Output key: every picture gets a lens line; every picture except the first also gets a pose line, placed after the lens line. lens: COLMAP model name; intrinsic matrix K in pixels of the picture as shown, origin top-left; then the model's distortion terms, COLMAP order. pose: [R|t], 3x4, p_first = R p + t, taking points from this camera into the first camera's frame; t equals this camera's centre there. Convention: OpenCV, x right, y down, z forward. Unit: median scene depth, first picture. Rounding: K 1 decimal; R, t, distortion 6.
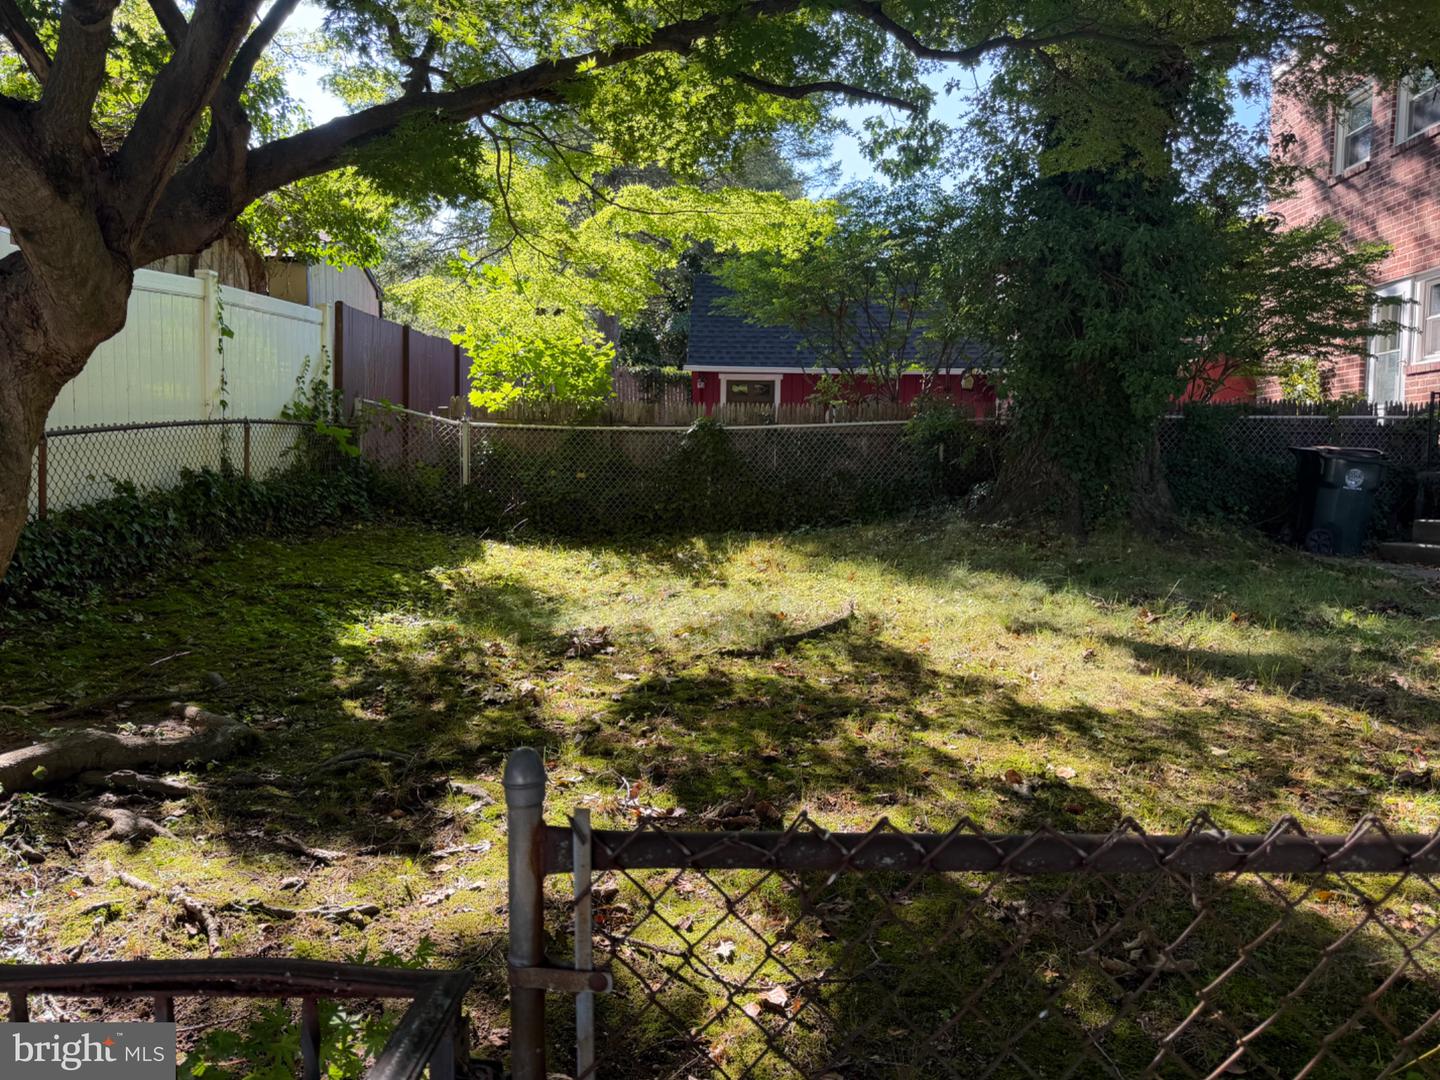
lens RADIAL K [[1015.1, 0, 724.6], [0, 1015.1, 554.9], [0, 0, 1]] dist [0.071177, -0.103878]
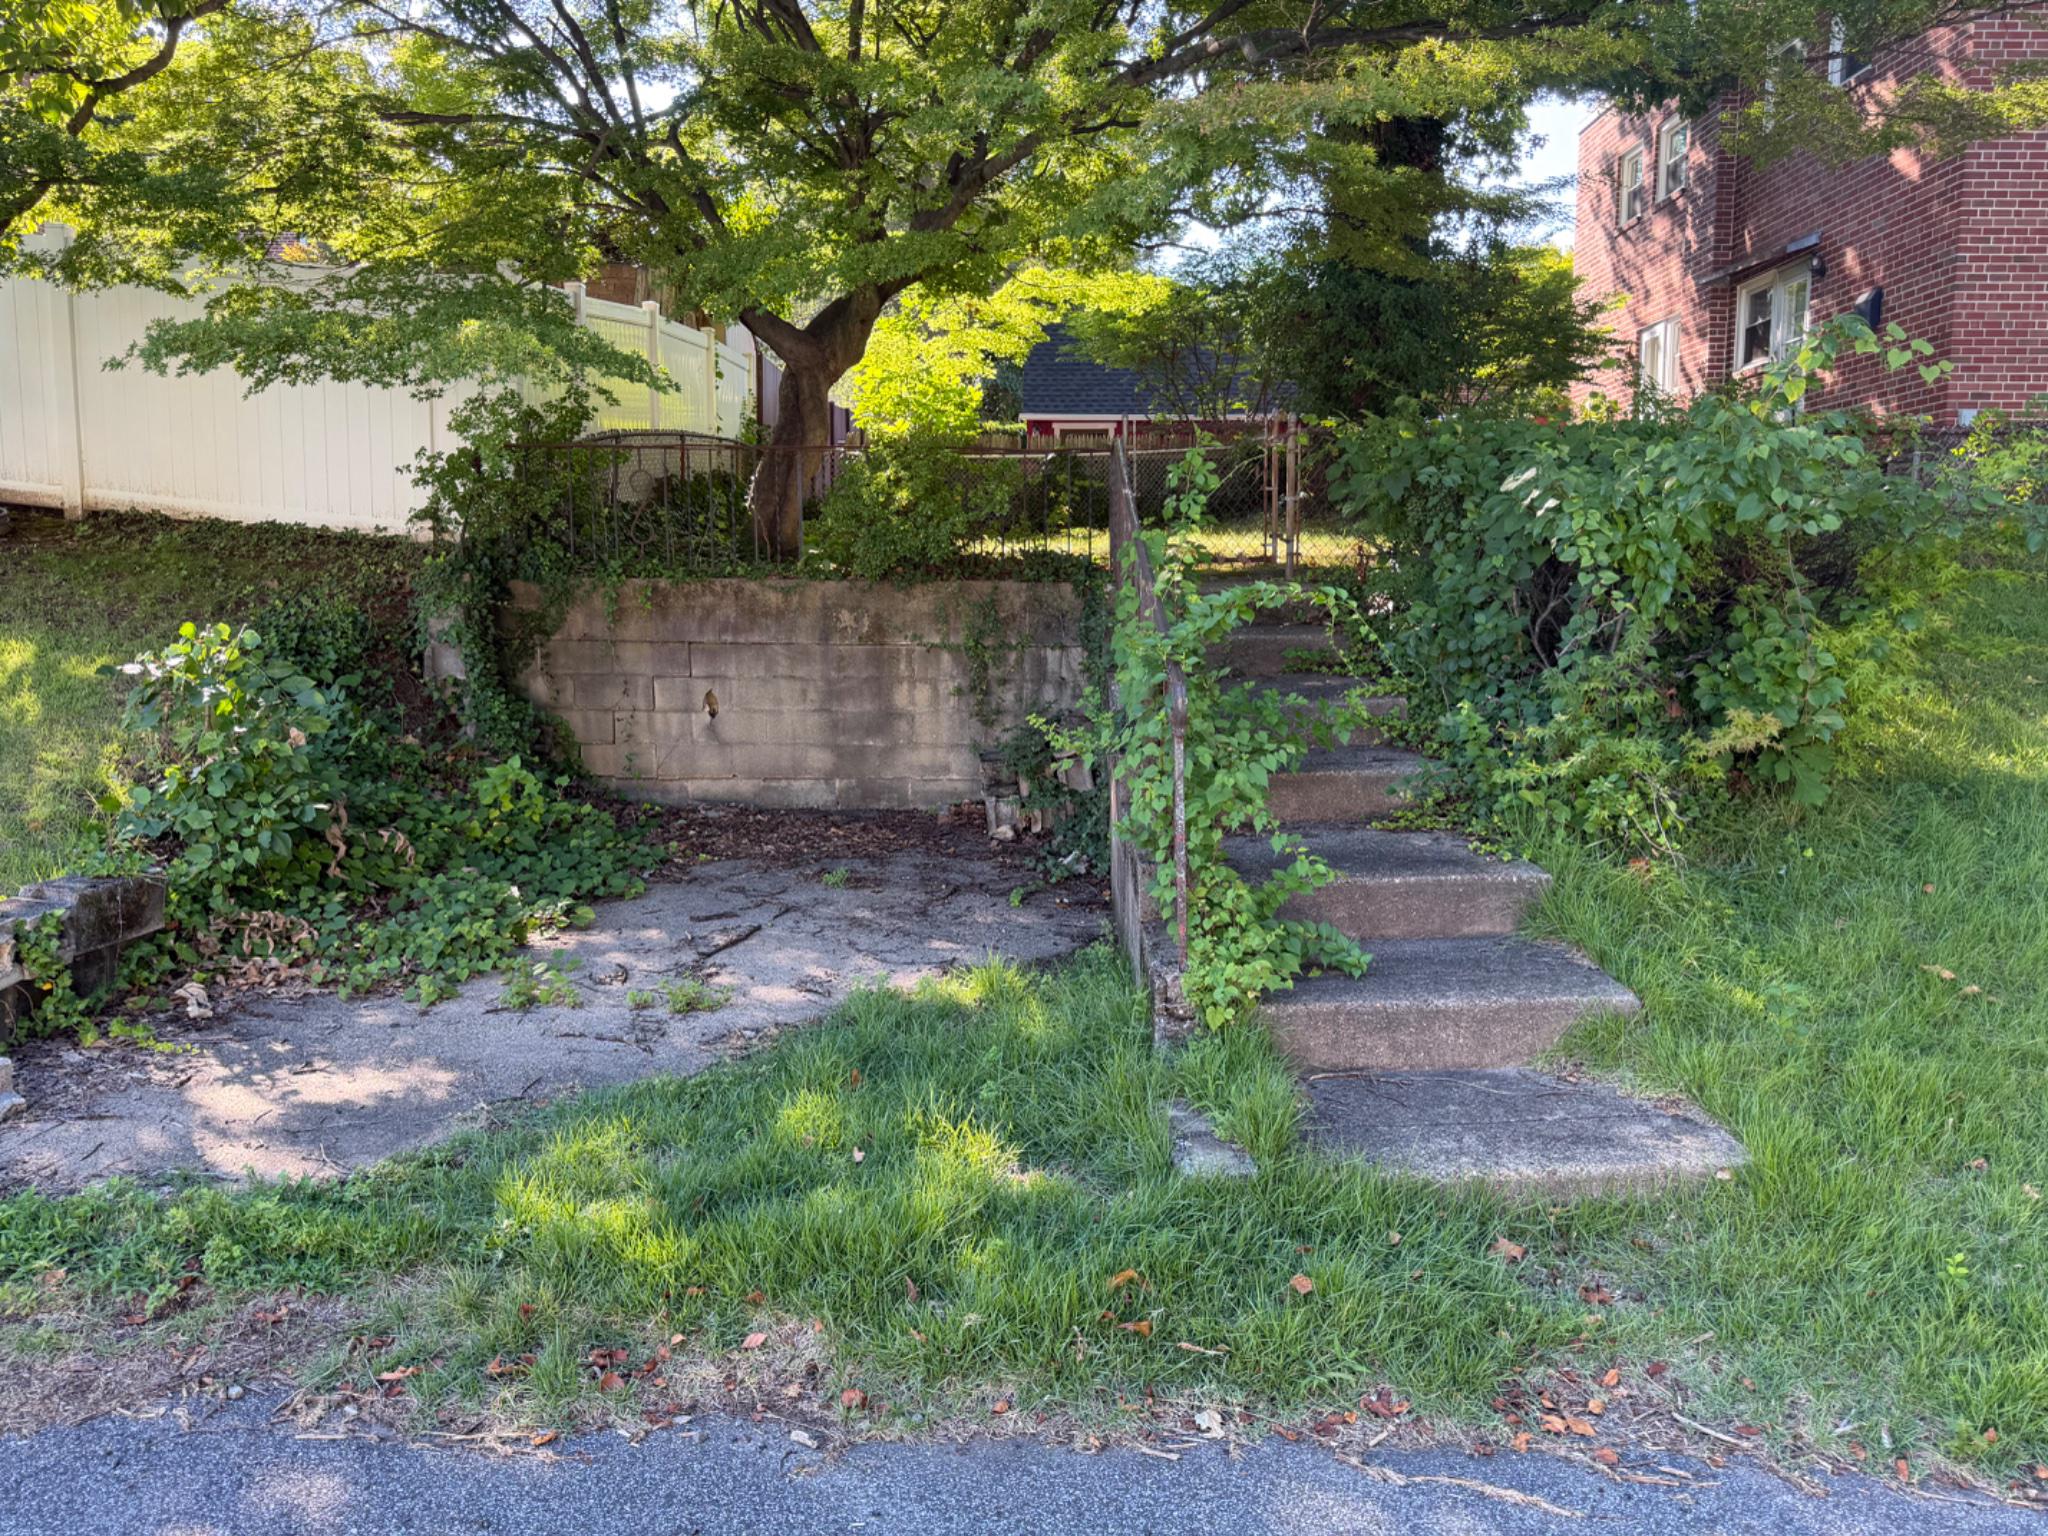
lens RADIAL K [[1448.2, 0, 1029.5], [0, 1448.2, 810.2], [0, 0, 1]] dist [0.029281, -0.059664]
pose [[0.999864, -0.012672, 0.010590, -0.117125], [0.011972, 0.997895, 0.063735, 0.269405], [-0.011375, -0.063600, 0.997911, -1.072987]]
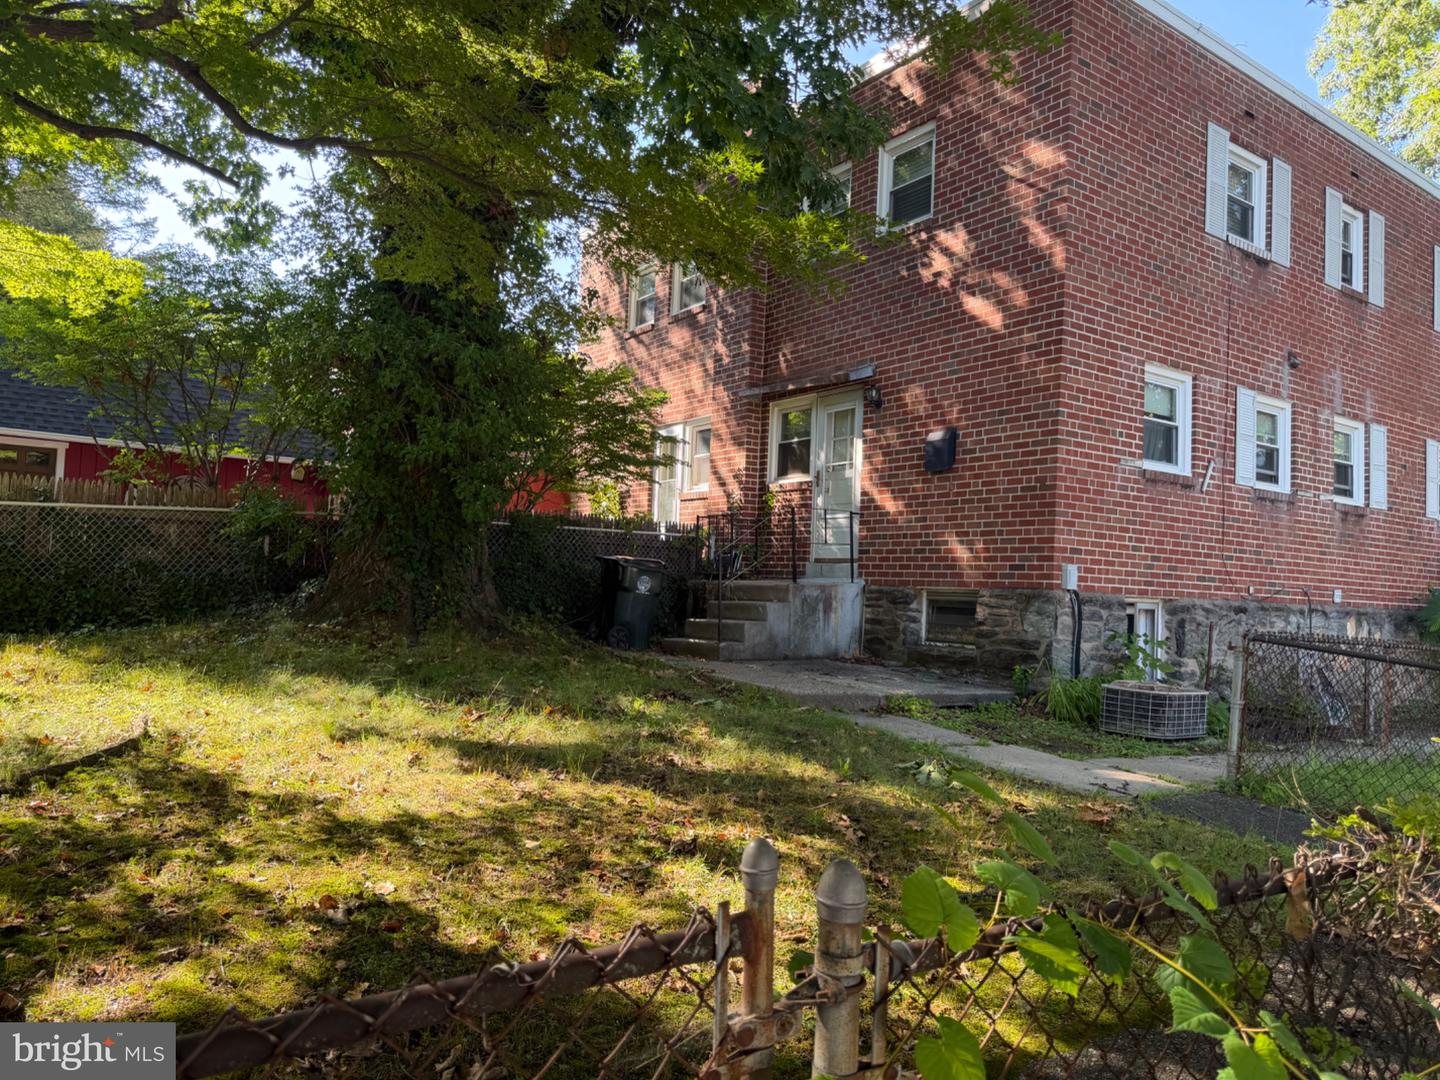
lens RADIAL K [[1018.3, 0, 723.9], [0, 1018.3, 569.7], [0, 0, 1]] dist [0.029281, -0.059664]
pose [[0.809345, 0.038201, 0.586090, 0.007201], [0.008452, 0.997022, -0.076657, -0.005576], [-0.587273, 0.066995, 0.806612, 0.006066]]
